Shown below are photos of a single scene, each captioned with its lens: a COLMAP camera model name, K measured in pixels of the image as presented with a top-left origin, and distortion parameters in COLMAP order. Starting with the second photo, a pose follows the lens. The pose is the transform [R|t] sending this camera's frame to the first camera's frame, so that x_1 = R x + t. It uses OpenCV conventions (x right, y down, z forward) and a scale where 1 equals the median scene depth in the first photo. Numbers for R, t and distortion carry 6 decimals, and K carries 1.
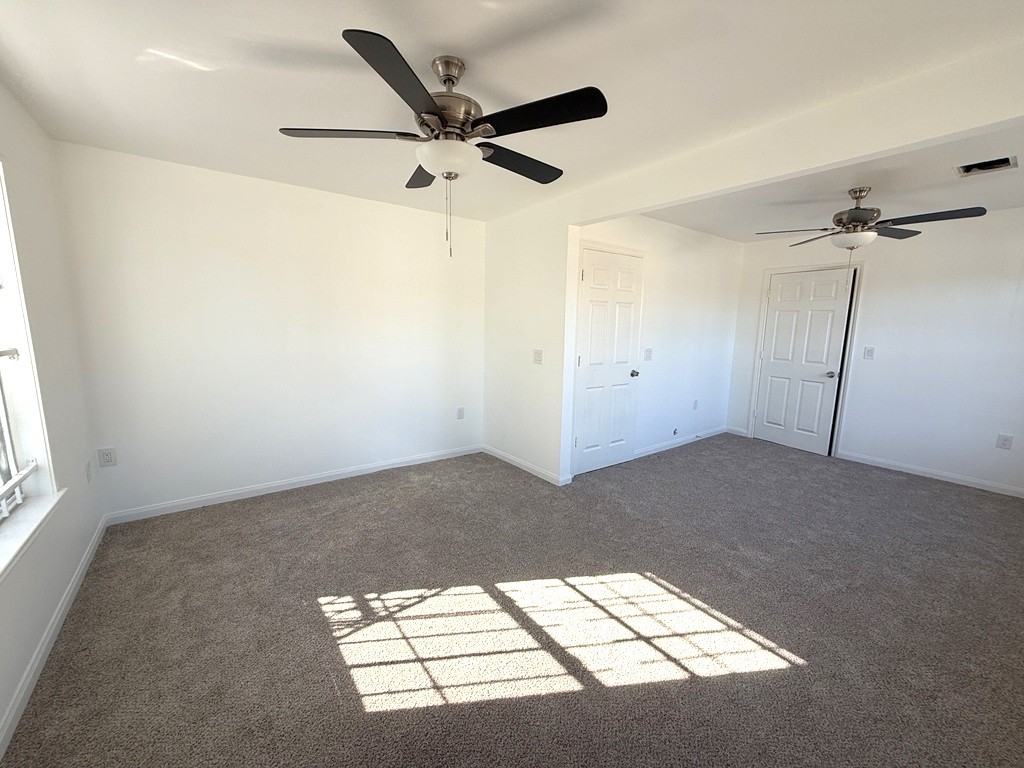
lens RADIAL K [[410.0, 0, 512.0], [0, 410.0, 384.0], [0, 0, 1]] dist [0.001164, 0.000605]
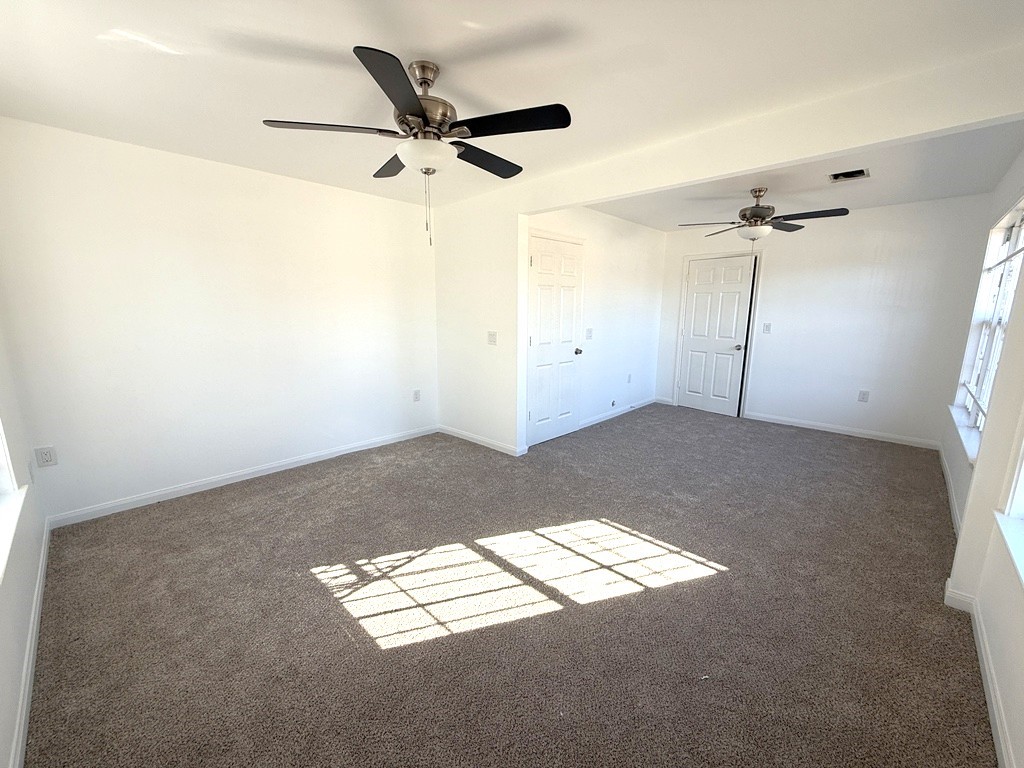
lens RADIAL K [[410.0, 0, 512.0], [0, 410.0, 384.0], [0, 0, 1]] dist [0.001164, 0.000605]
pose [[0.986389, -0.043954, 0.158443, -0.095772], [0.038093, 0.998480, 0.039845, 0.019481], [-0.159954, -0.033267, 0.986564, -0.103125]]
